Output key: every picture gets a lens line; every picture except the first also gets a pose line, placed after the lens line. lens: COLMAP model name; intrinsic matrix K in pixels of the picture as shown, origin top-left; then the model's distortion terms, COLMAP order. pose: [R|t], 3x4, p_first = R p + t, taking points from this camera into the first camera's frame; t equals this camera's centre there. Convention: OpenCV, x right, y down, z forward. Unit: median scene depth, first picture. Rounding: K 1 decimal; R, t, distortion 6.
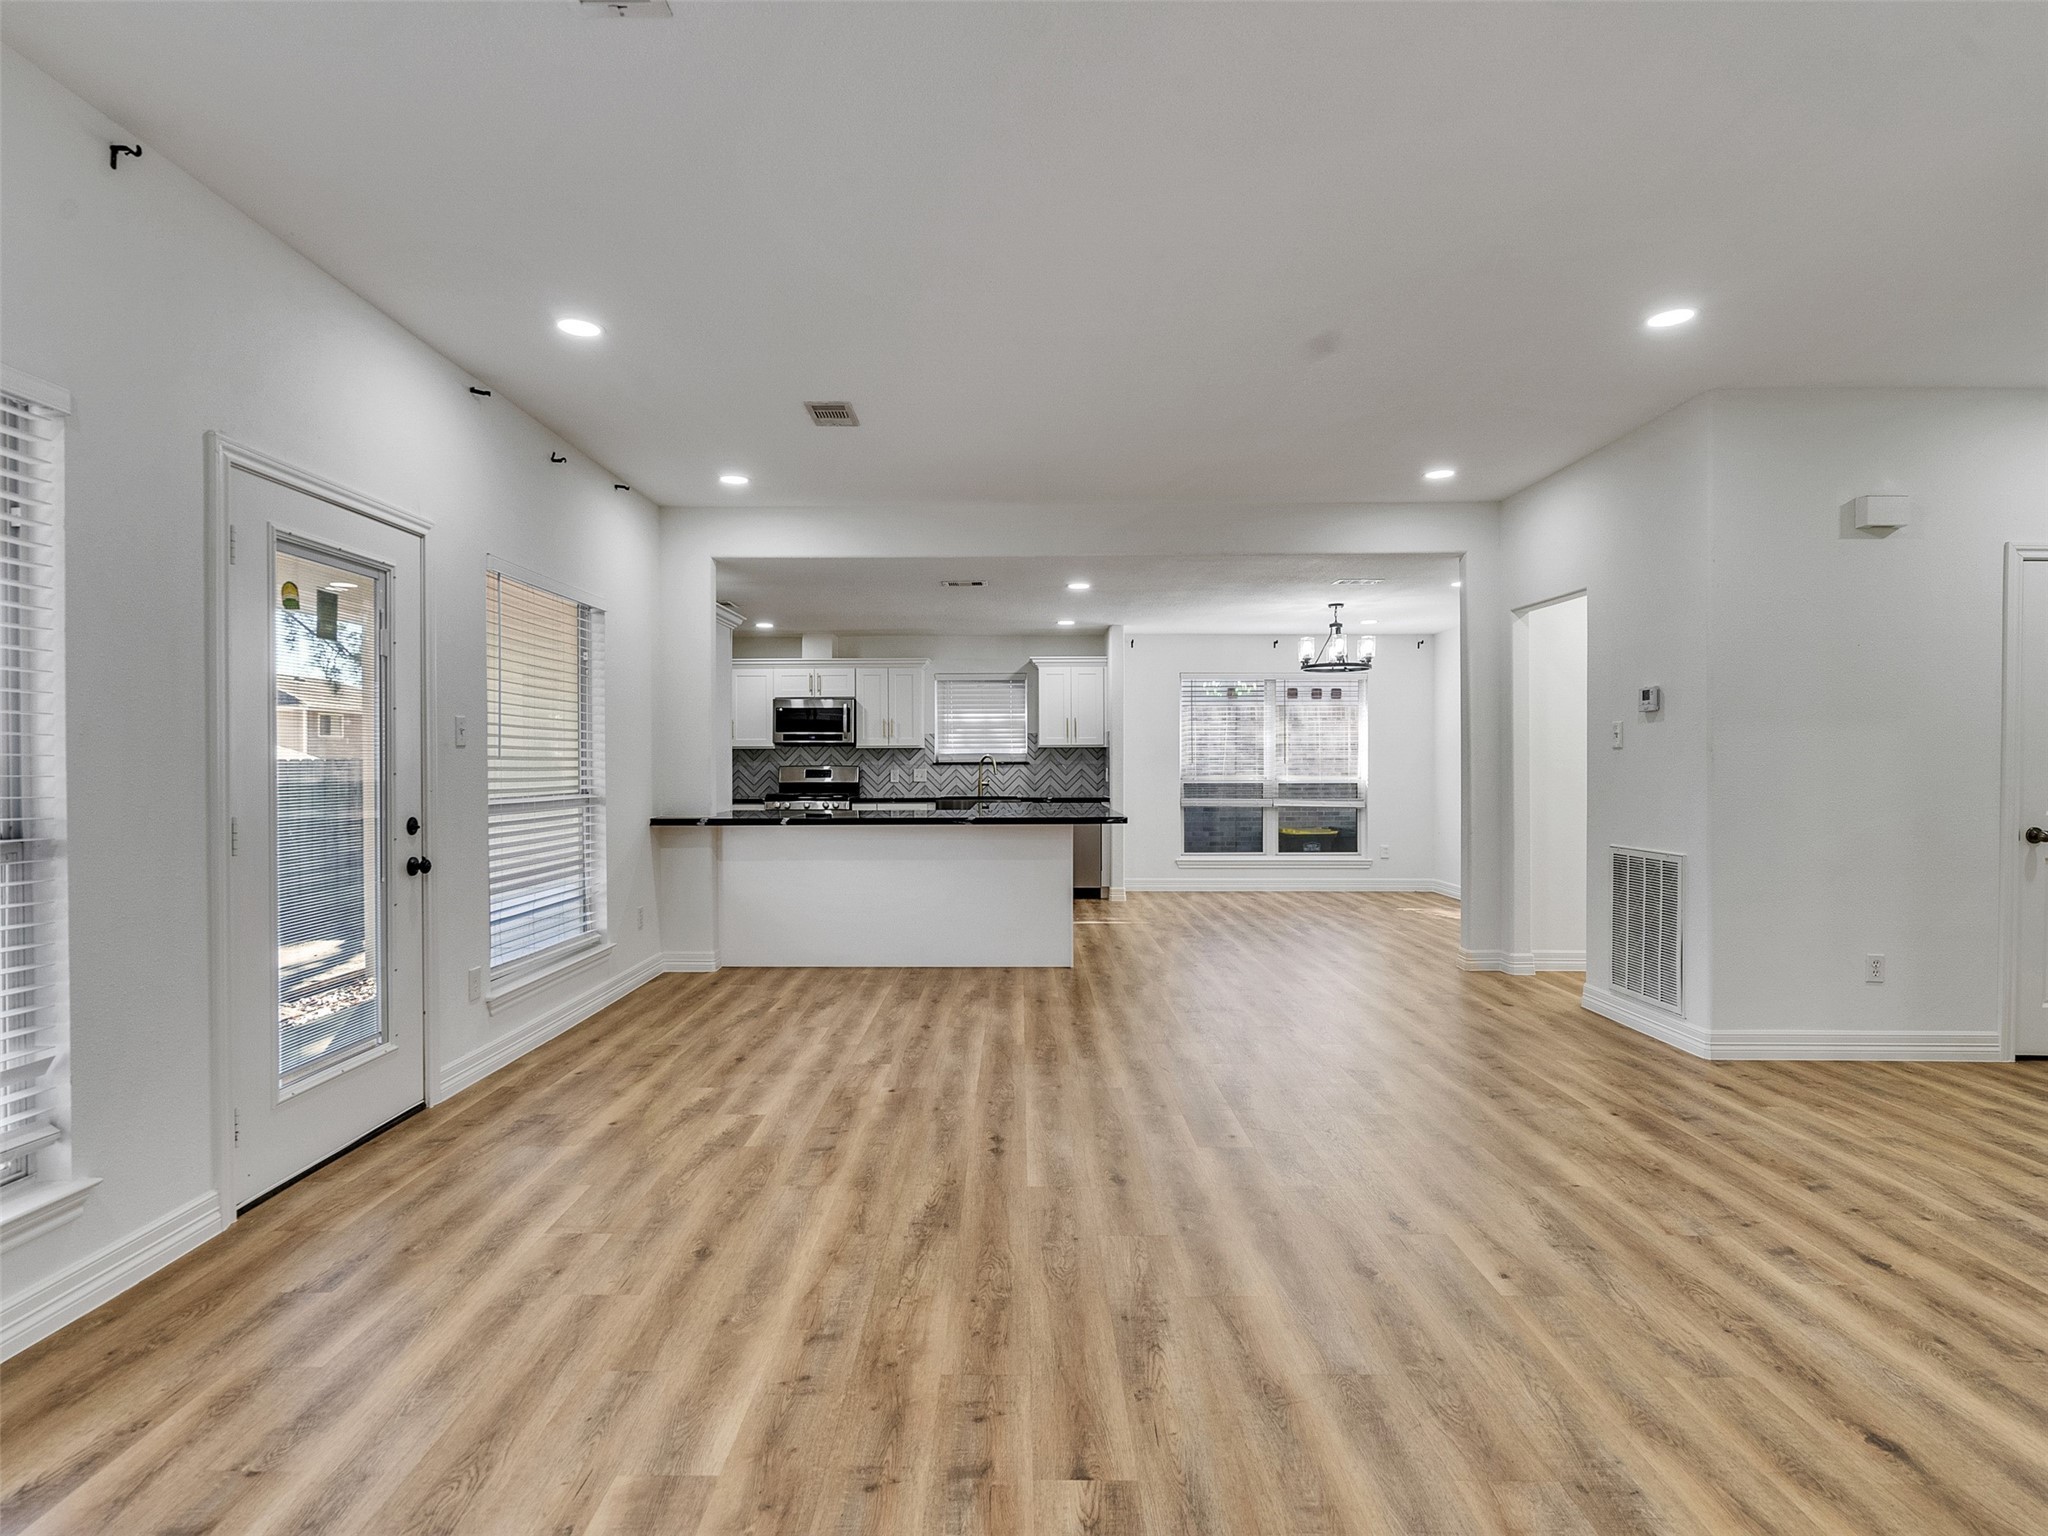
lens RADIAL K [[1045.2, 0, 1003.9], [0, 1045.2, 765.4], [0, 0, 1]] dist [-0.006862, 0.004517]
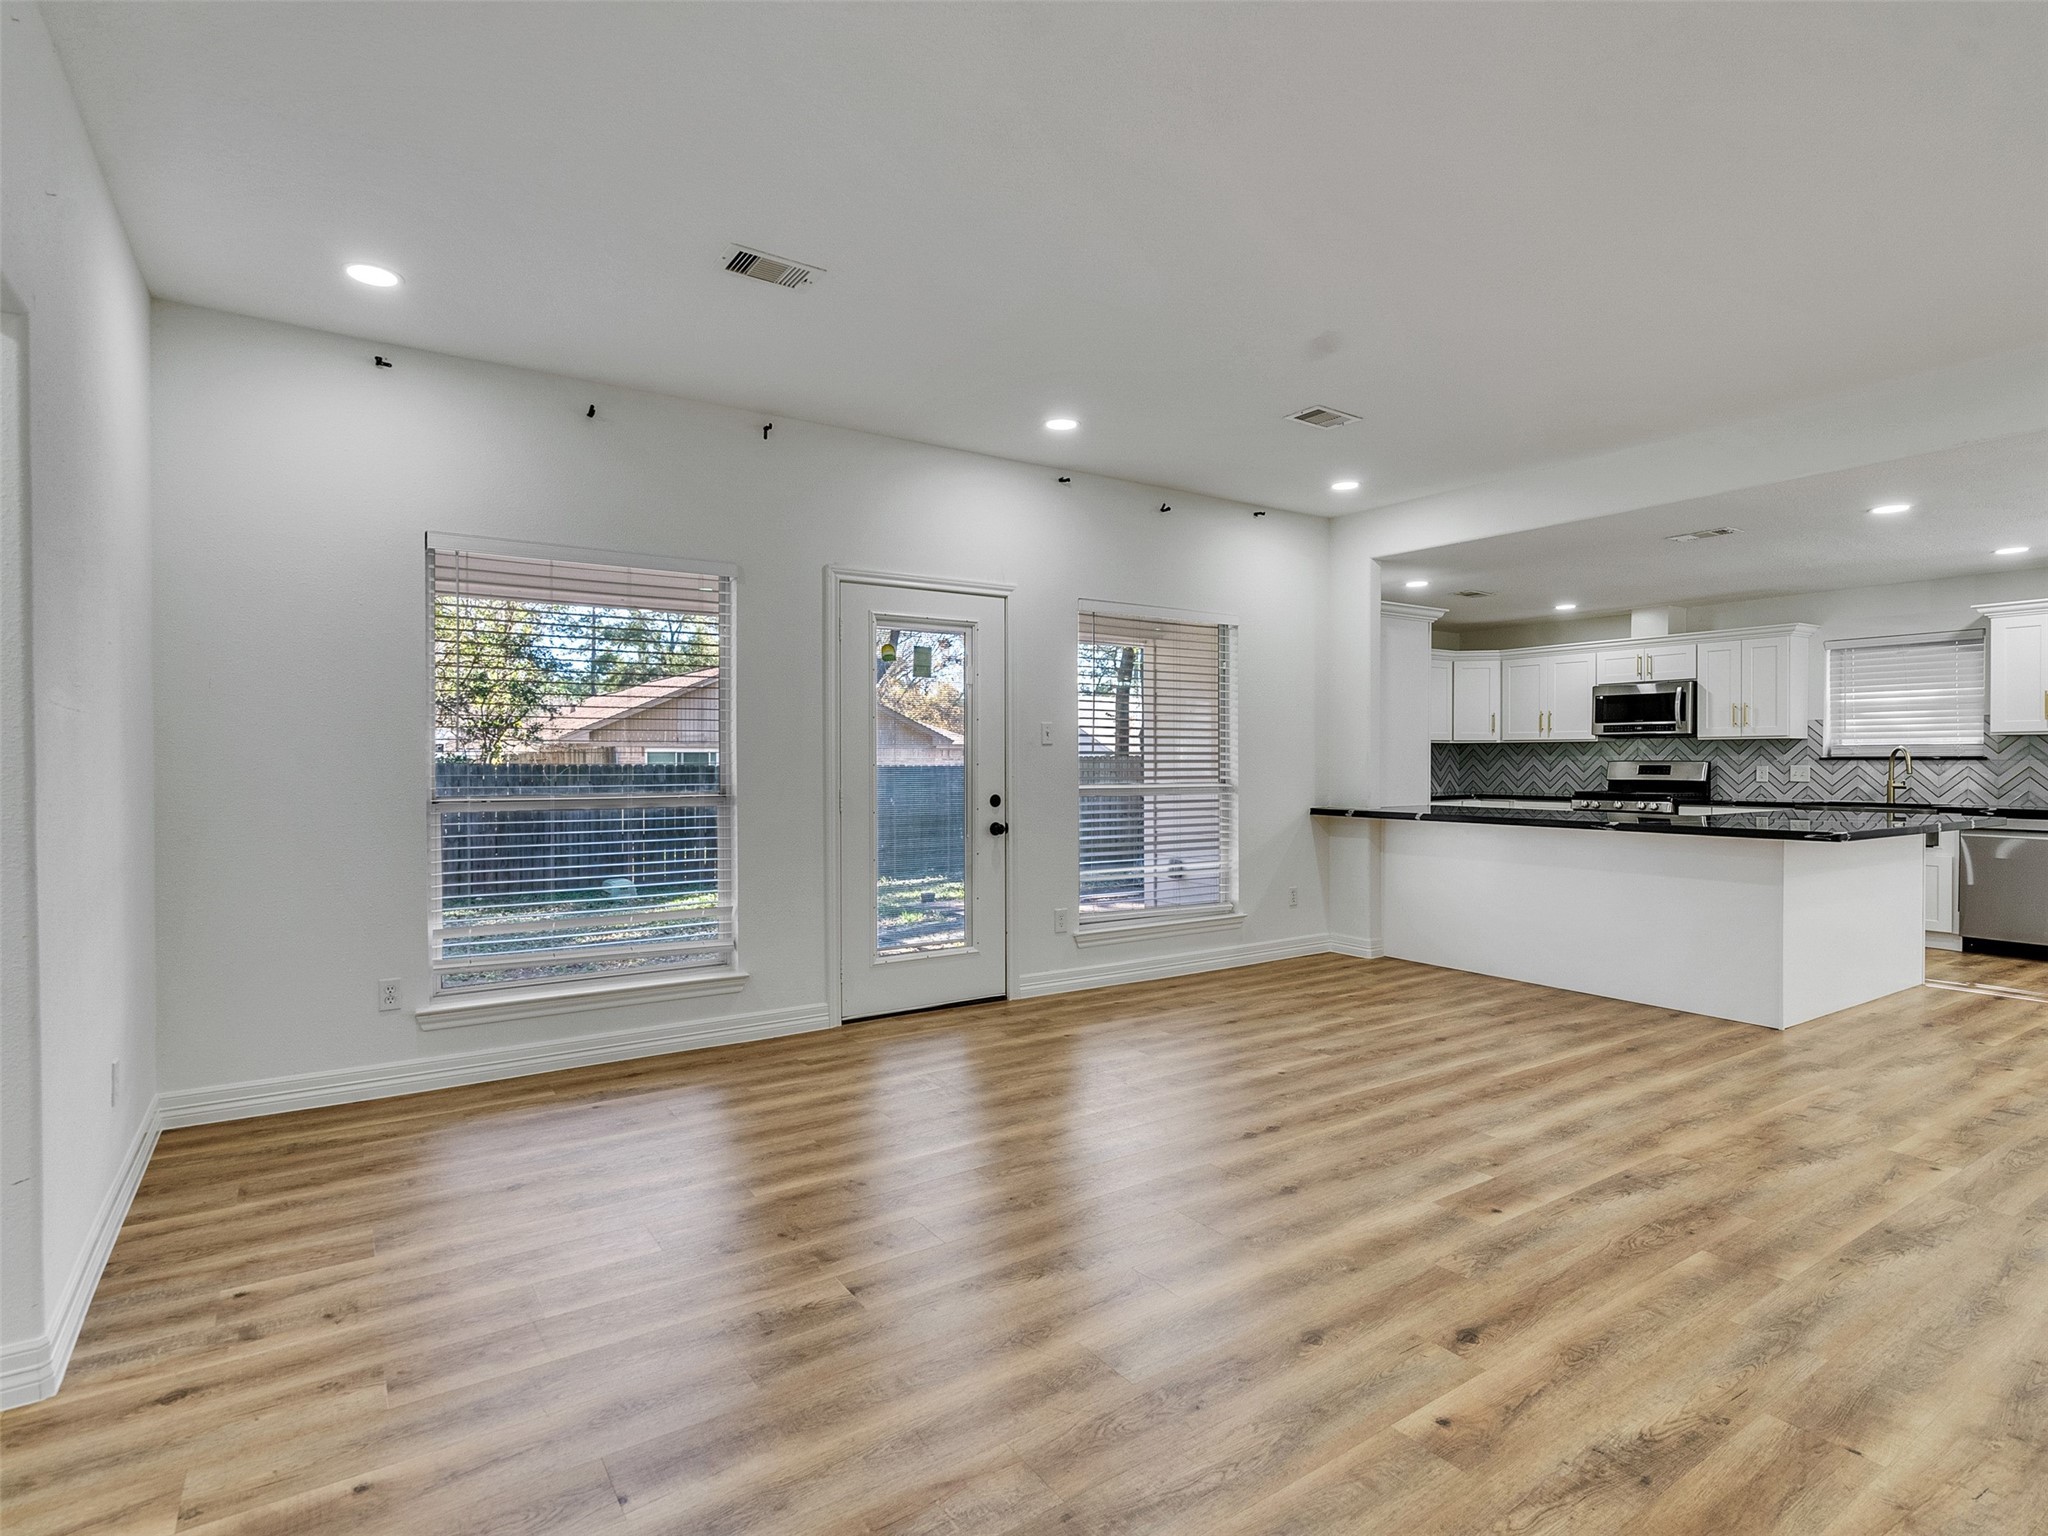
lens RADIAL K [[1045.2, 0, 1002.8], [0, 1045.2, 767.3], [0, 0, 1]] dist [-0.006862, 0.004517]
pose [[0.559376, 0.008972, -0.828866, 0.538881], [-0.002881, 0.999956, 0.008880, -0.000641], [0.828909, -0.002579, 0.559377, 0.172388]]
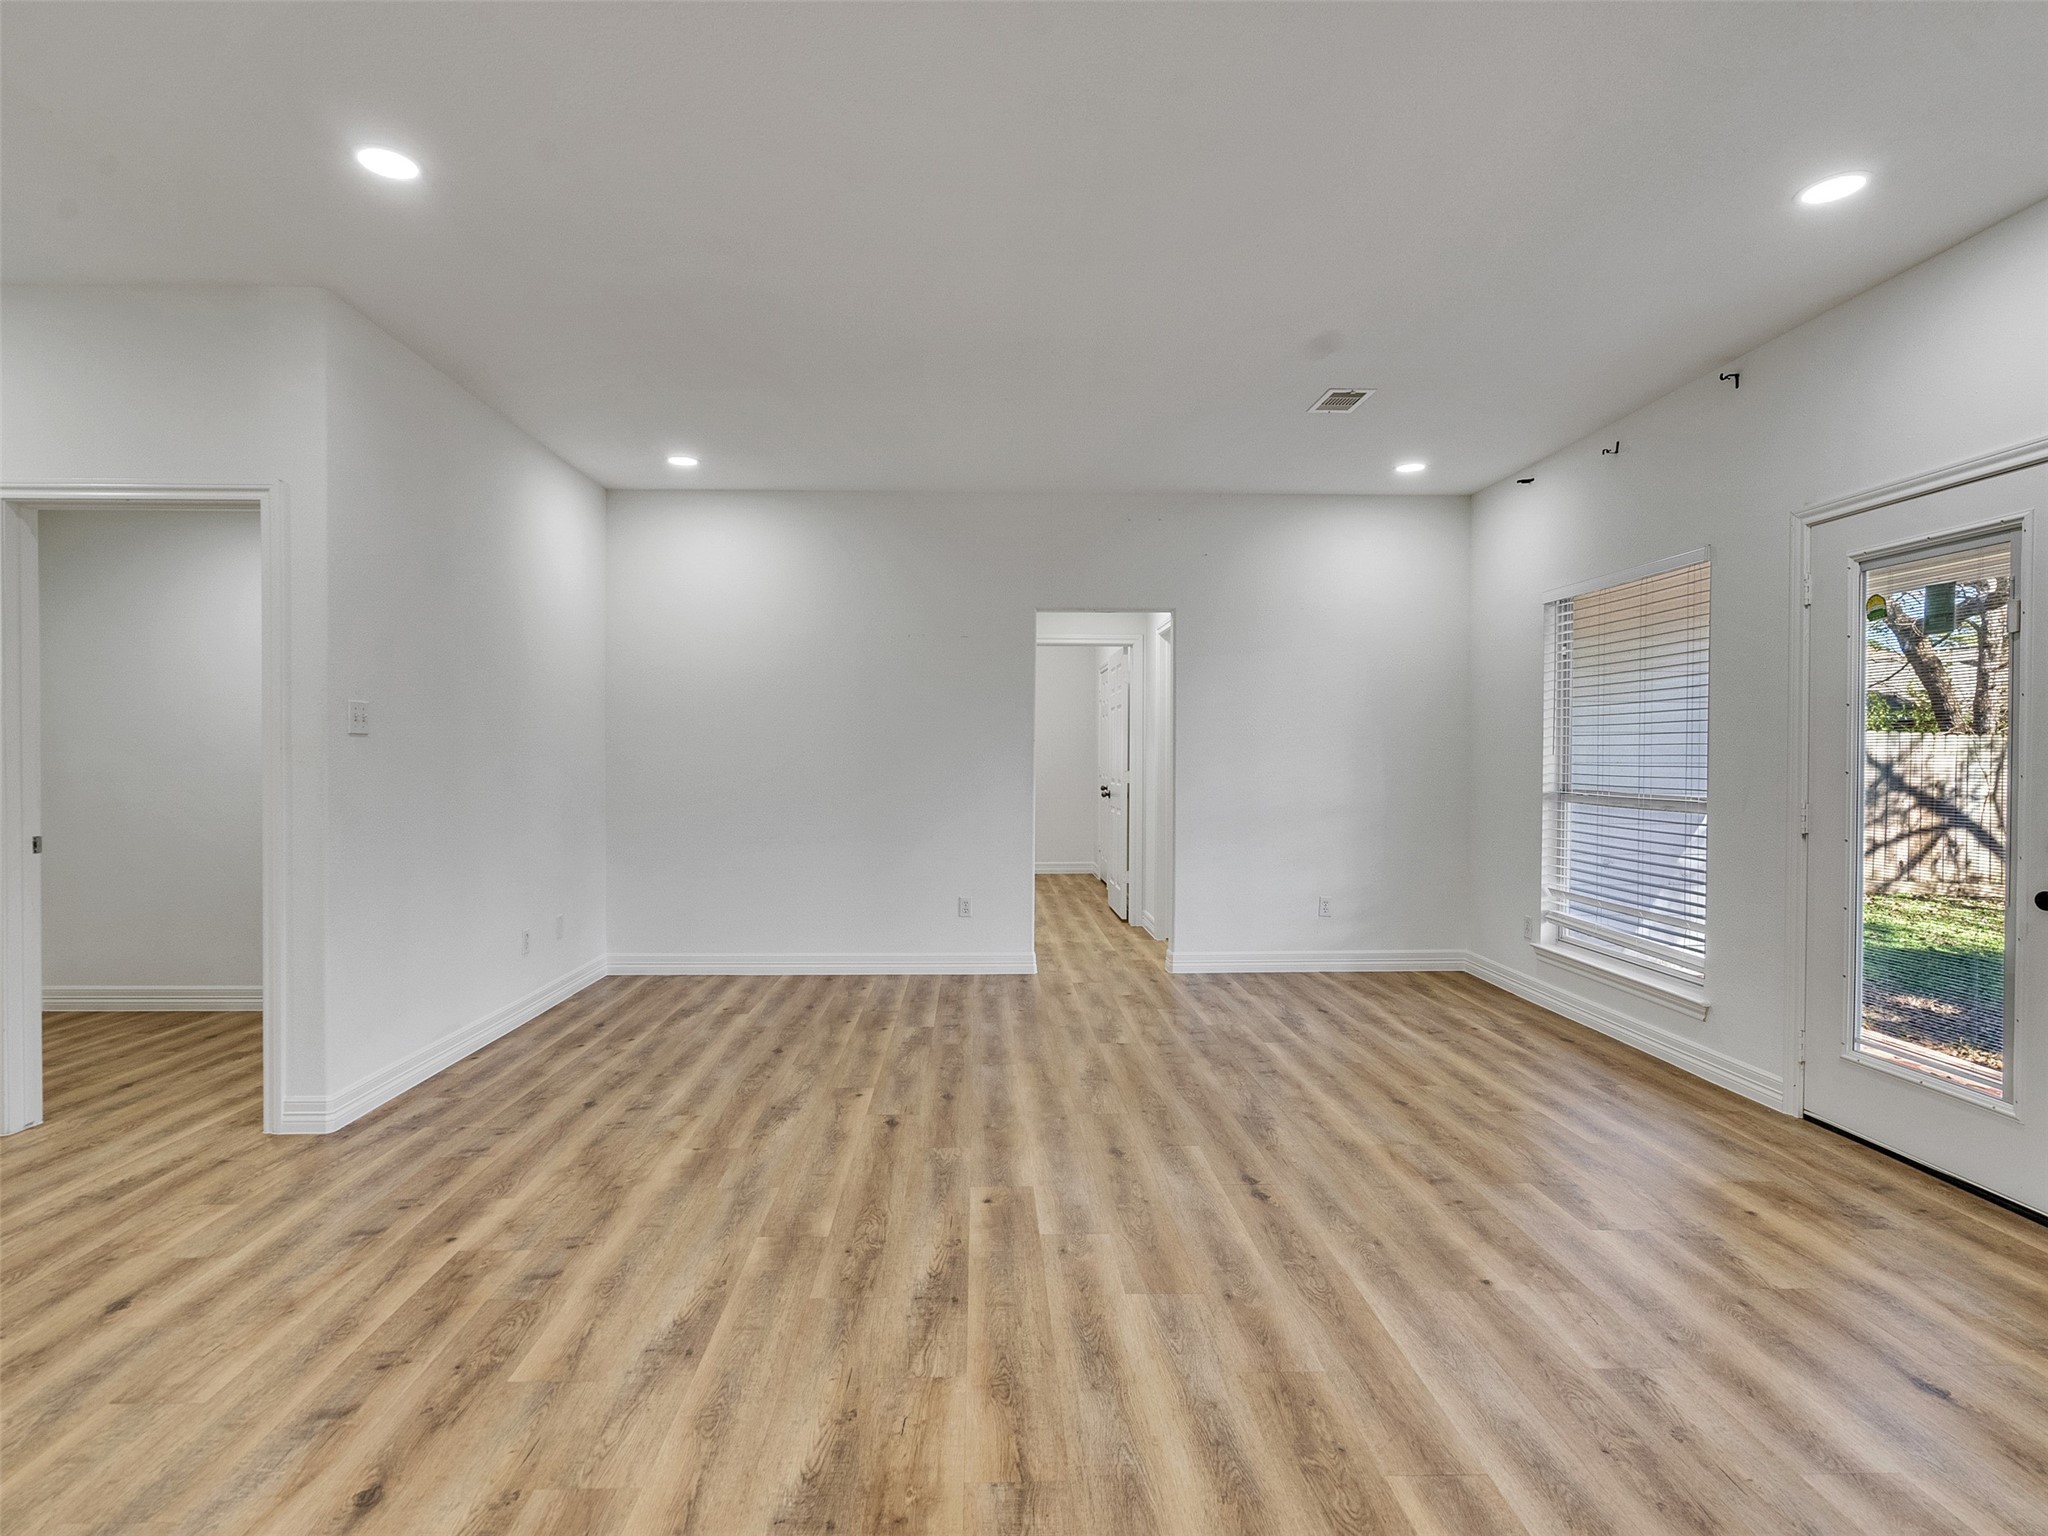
lens RADIAL K [[1045.2, 0, 1004.9], [0, 1045.2, 767.1], [0, 0, 1]] dist [-0.006862, 0.004517]
pose [[-0.999176, -0.001404, -0.040564, 0.190002], [-0.002027, 0.999881, 0.015314, -0.008294], [0.040537, 0.015384, -0.999060, 1.460958]]
